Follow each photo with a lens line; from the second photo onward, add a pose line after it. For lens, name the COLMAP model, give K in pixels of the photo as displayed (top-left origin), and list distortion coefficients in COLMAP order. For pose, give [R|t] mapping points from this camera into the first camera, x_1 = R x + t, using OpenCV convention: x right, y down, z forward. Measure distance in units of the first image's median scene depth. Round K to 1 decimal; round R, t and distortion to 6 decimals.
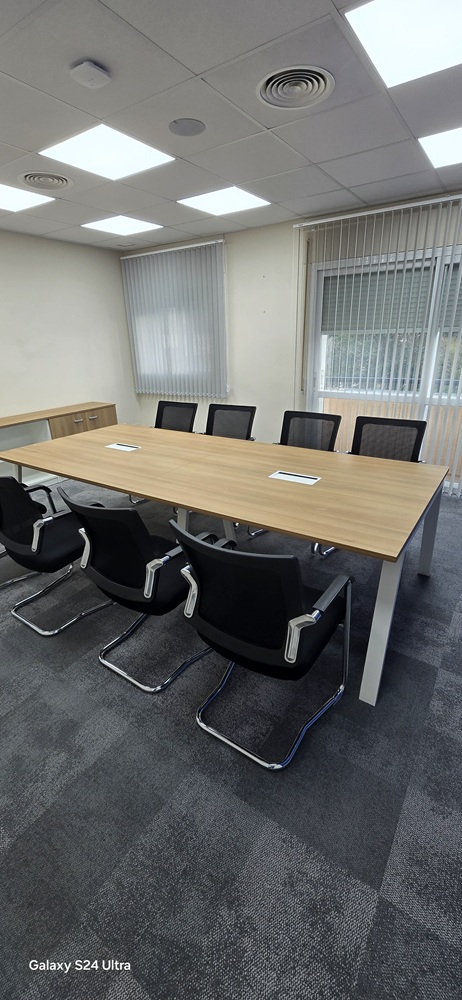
lens RADIAL K [[406.6, 0, 231.3], [0, 406.6, 500.9], [0, 0, 1]] dist [0.000378, -0.000003]
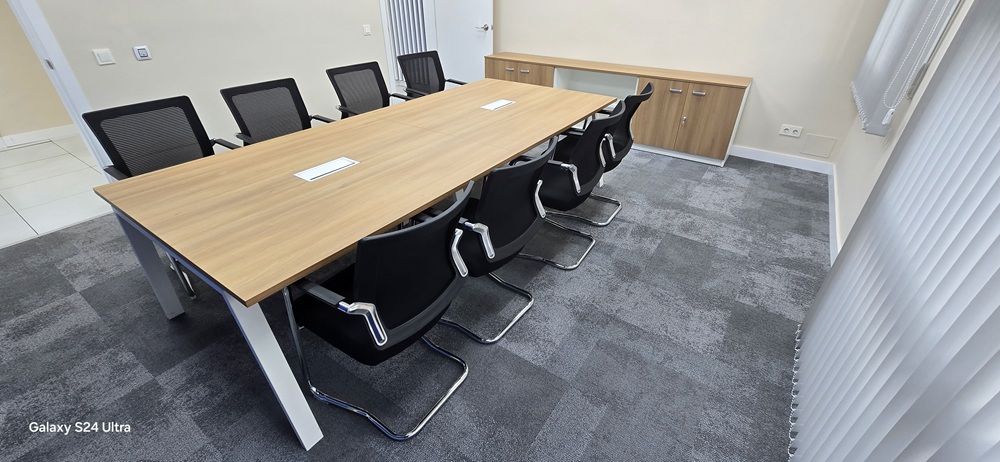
lens RADIAL K [[406.6, 0, 499.5], [0, 406.6, 229.8], [0, 0, 1]] dist [0.000378, -0.000003]
pose [[-0.005944, 0.543494, -0.839392, 1.012835], [-0.381723, 0.774609, 0.504251, -0.565805], [0.924258, 0.323412, 0.202860, 1.316877]]
